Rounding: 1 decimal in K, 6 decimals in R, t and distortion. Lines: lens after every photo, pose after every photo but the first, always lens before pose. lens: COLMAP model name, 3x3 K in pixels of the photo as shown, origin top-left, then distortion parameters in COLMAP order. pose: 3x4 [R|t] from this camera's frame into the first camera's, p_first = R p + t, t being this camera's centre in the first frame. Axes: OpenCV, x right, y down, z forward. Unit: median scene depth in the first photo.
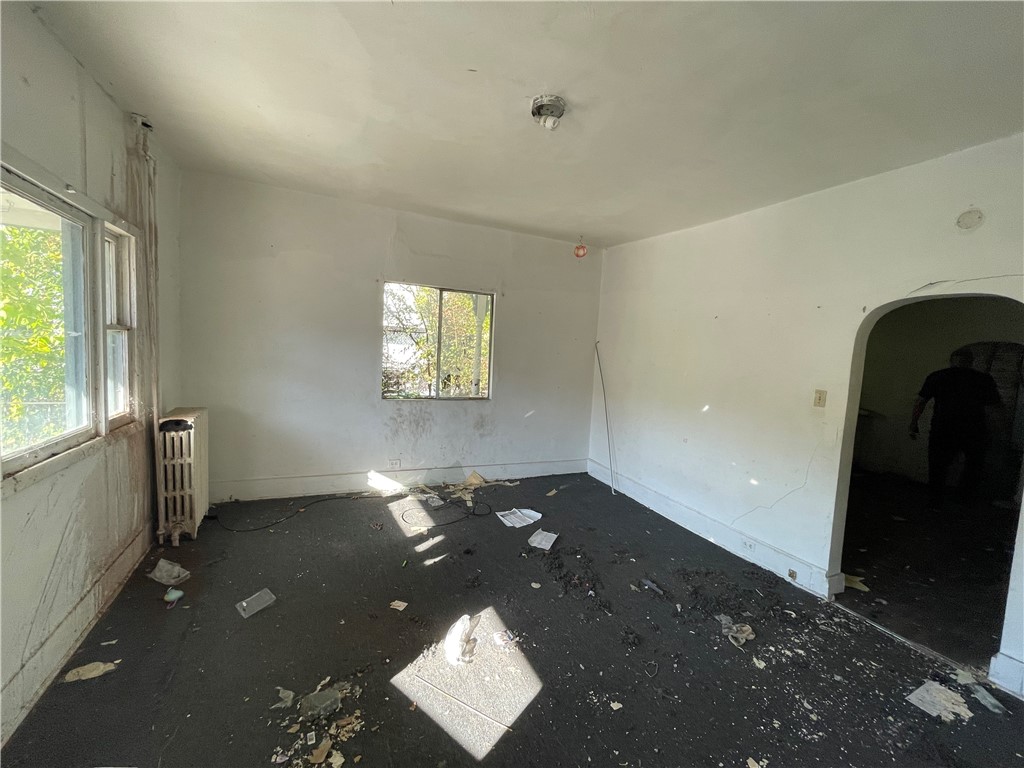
lens RADIAL K [[413.6, 0, 512.7], [0, 413.6, 382.4], [0, 0, 1]] dist [-0.003247, -0.000215]
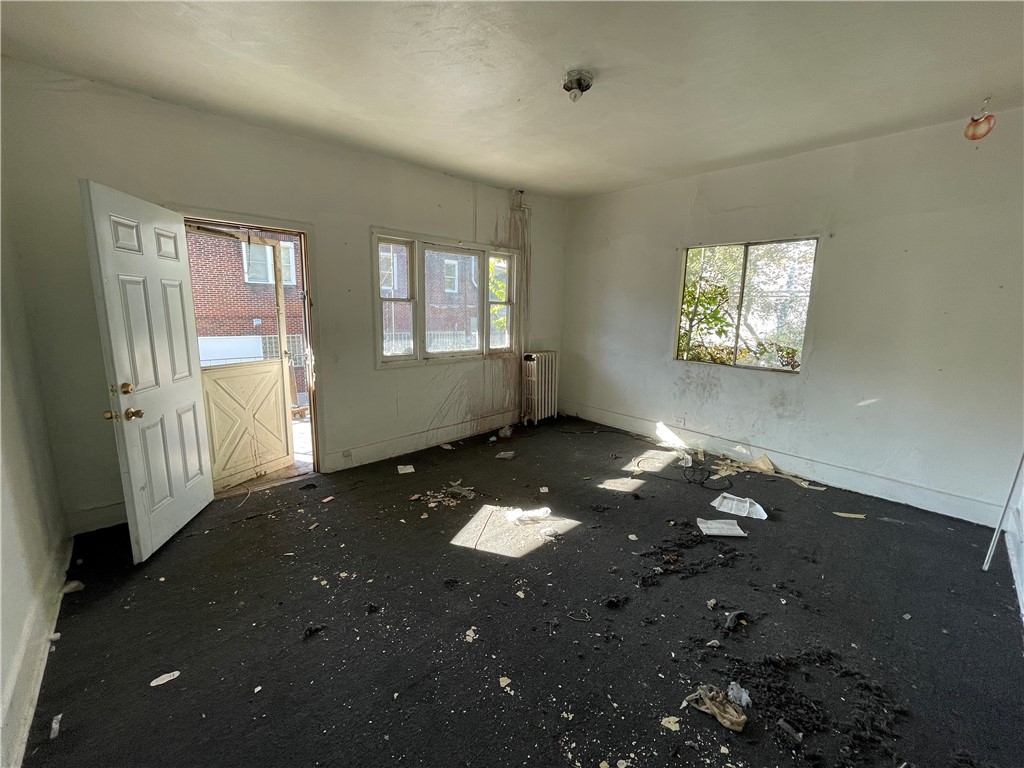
lens RADIAL K [[413.6, 0, 513.2], [0, 413.6, 381.6], [0, 0, 1]] dist [-0.003247, -0.000215]
pose [[0.313130, 0.121161, -0.941950, 0.600805], [-0.077925, 0.991762, 0.101664, 0.021372], [0.946508, 0.041567, 0.319992, 0.261123]]
